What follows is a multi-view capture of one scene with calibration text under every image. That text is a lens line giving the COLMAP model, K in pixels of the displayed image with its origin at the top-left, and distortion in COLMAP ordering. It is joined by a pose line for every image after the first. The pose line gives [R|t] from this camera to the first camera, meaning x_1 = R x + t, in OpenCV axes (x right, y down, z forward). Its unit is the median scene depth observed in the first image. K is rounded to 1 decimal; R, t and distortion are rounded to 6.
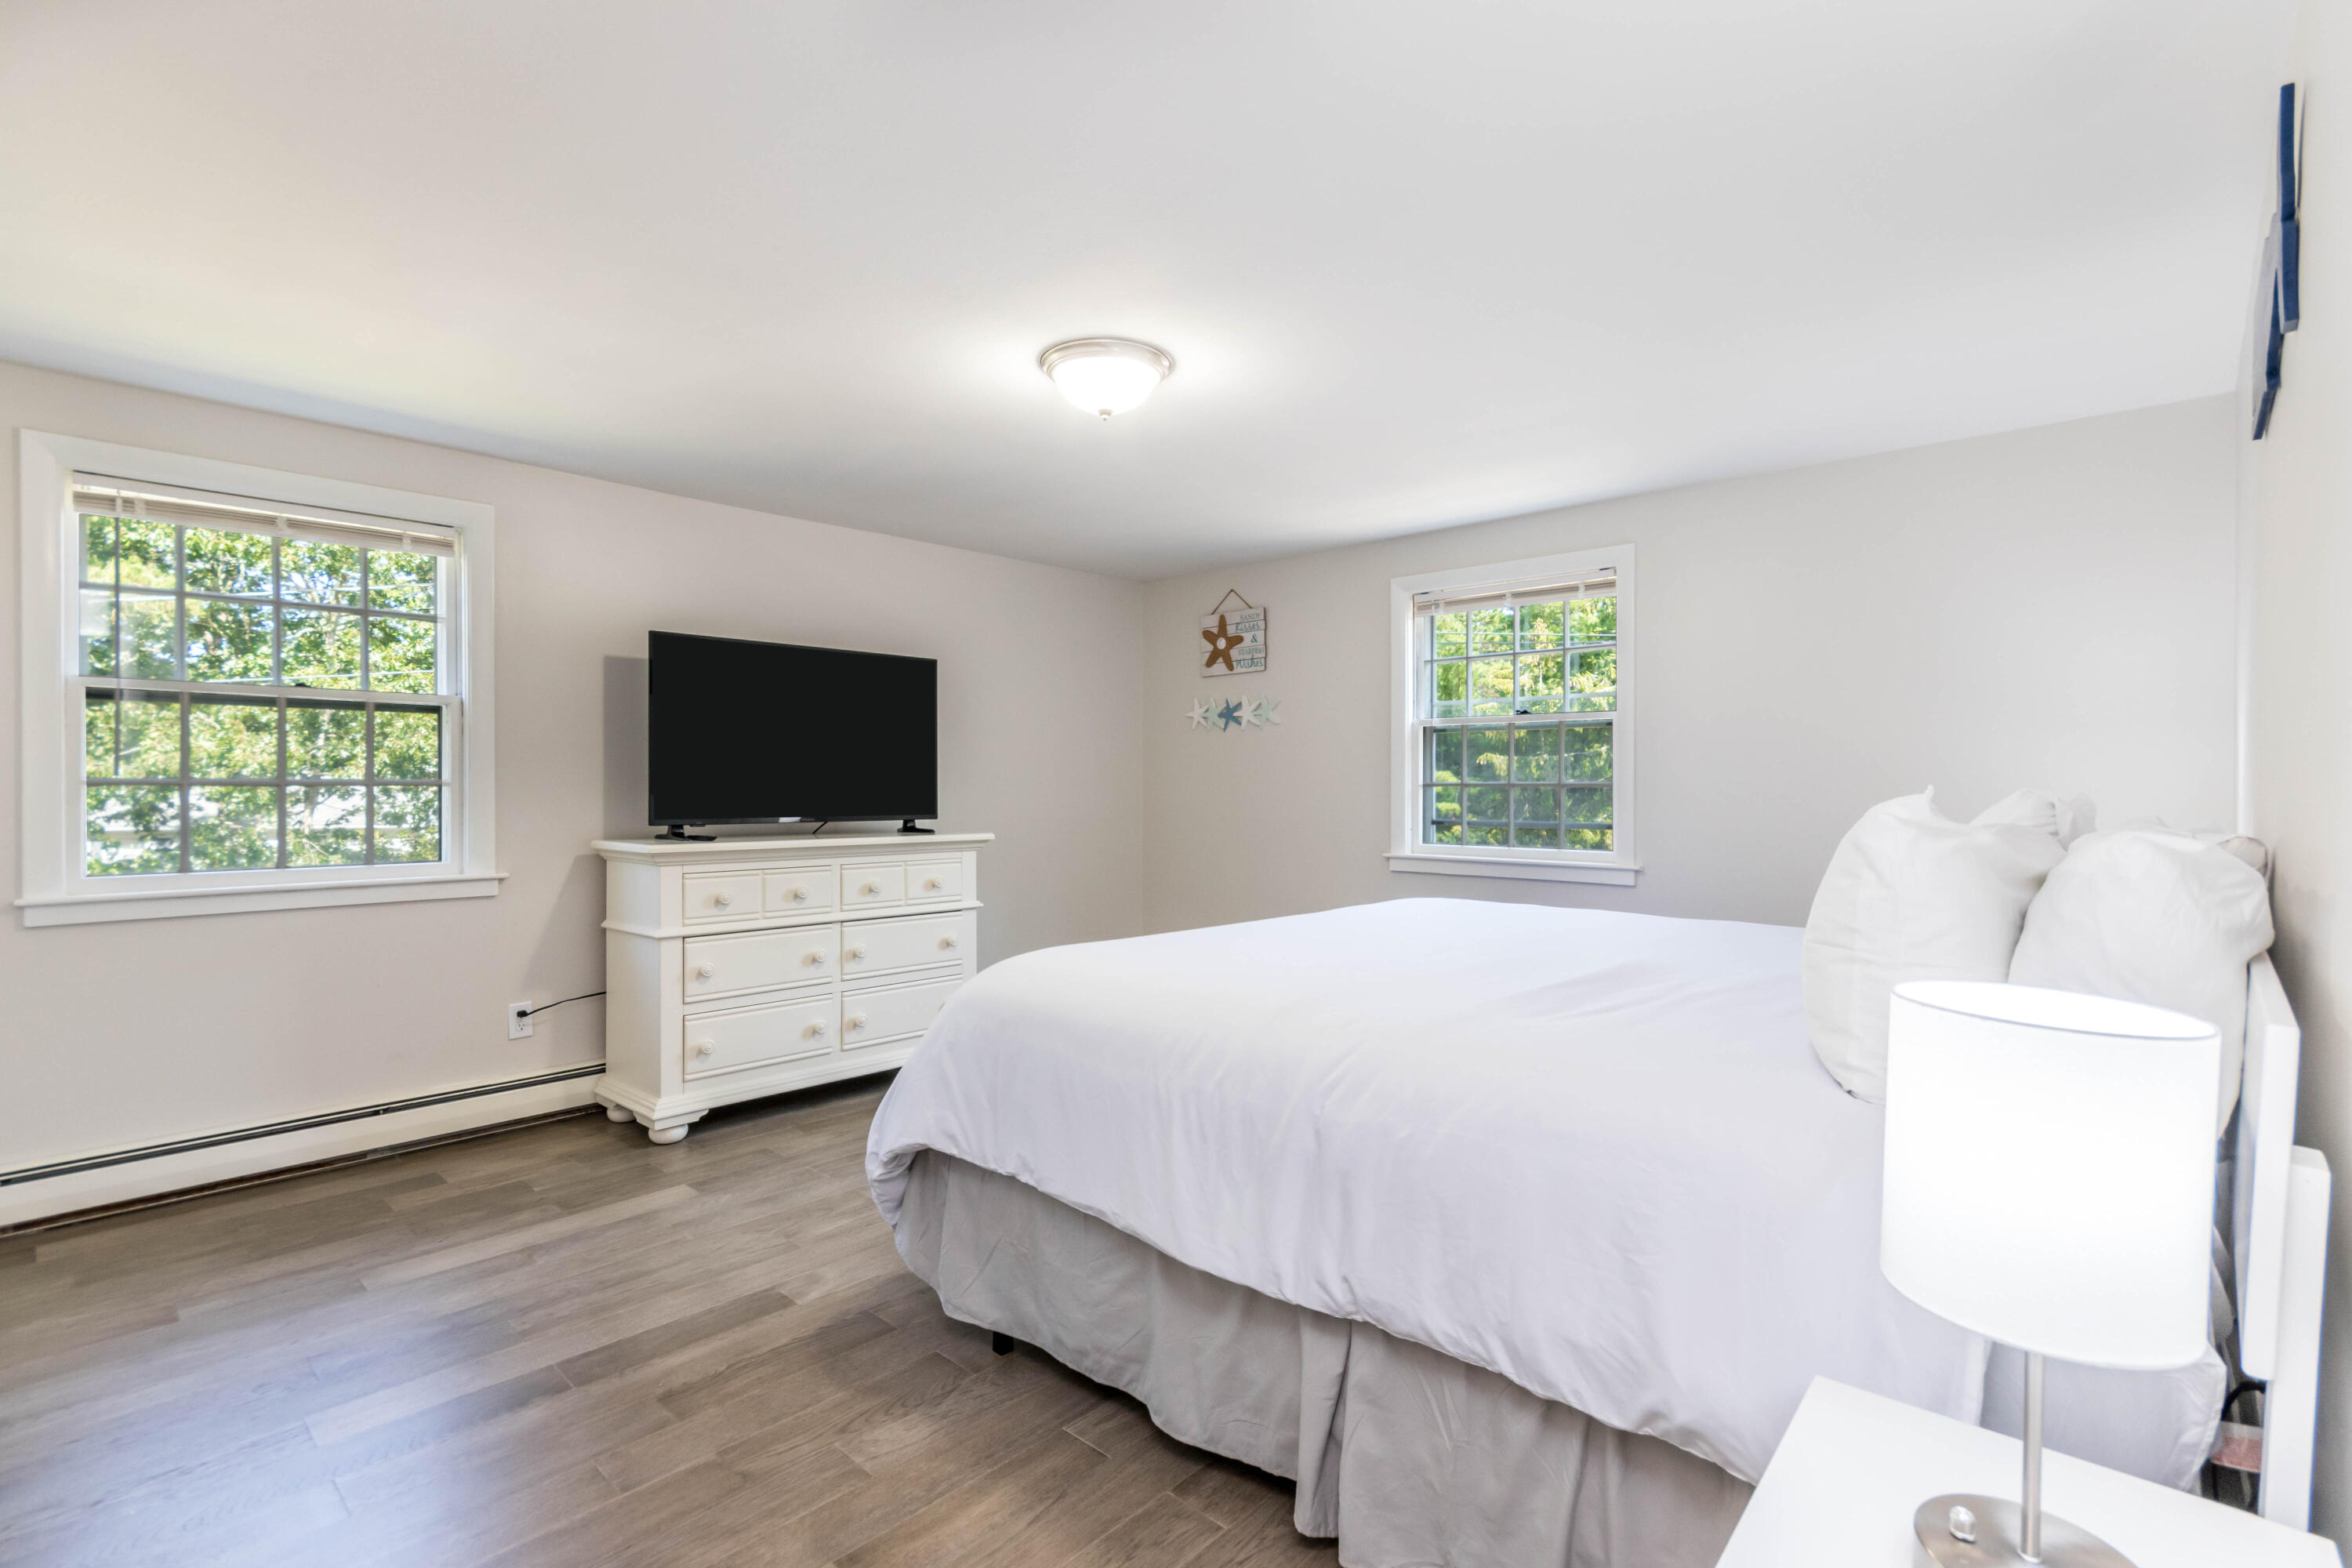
lens RADIAL K [[1112.1, 0, 1183.5], [0, 1112.1, 791.6], [0, 0, 1]] dist [0.013222, 0.000082]
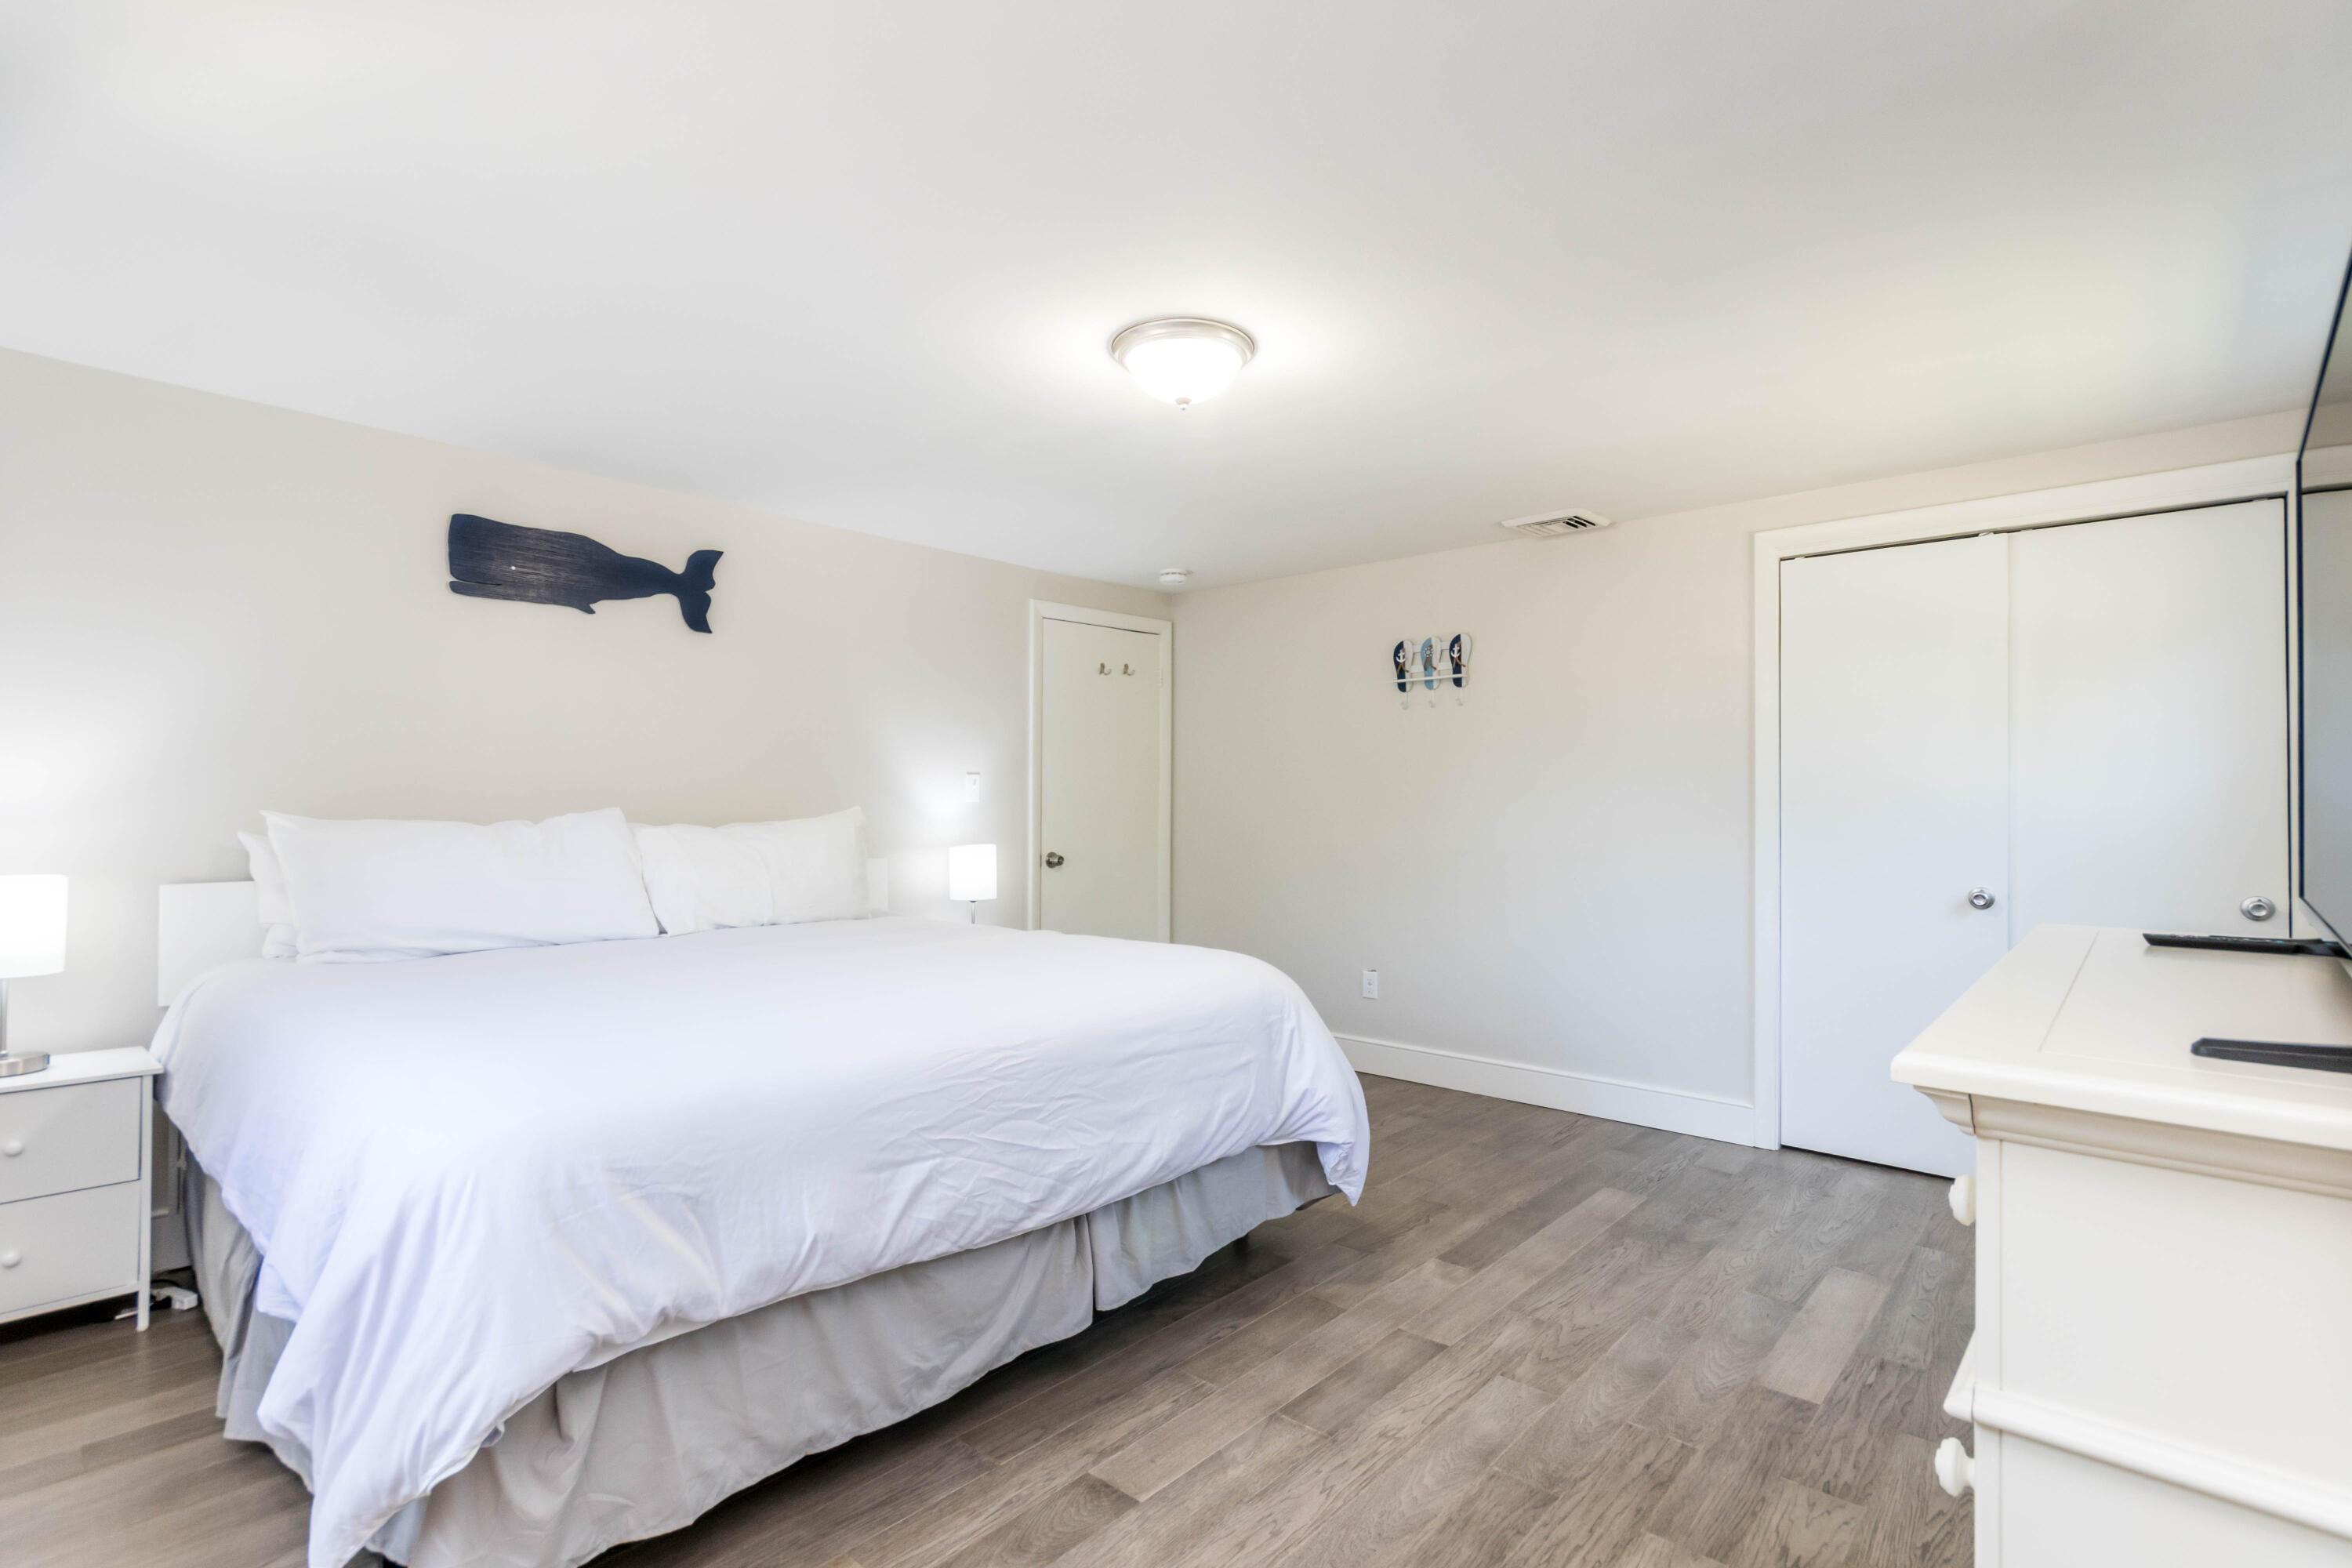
lens RADIAL K [[1112.1, 0, 1183.5], [0, 1112.1, 791.6], [0, 0, 1]] dist [0.013222, 0.000082]
pose [[-0.999860, -0.007309, -0.015052, -0.059965], [-0.007206, 0.999950, -0.006865, -0.011722], [0.015102, -0.006756, -0.999863, 1.980726]]
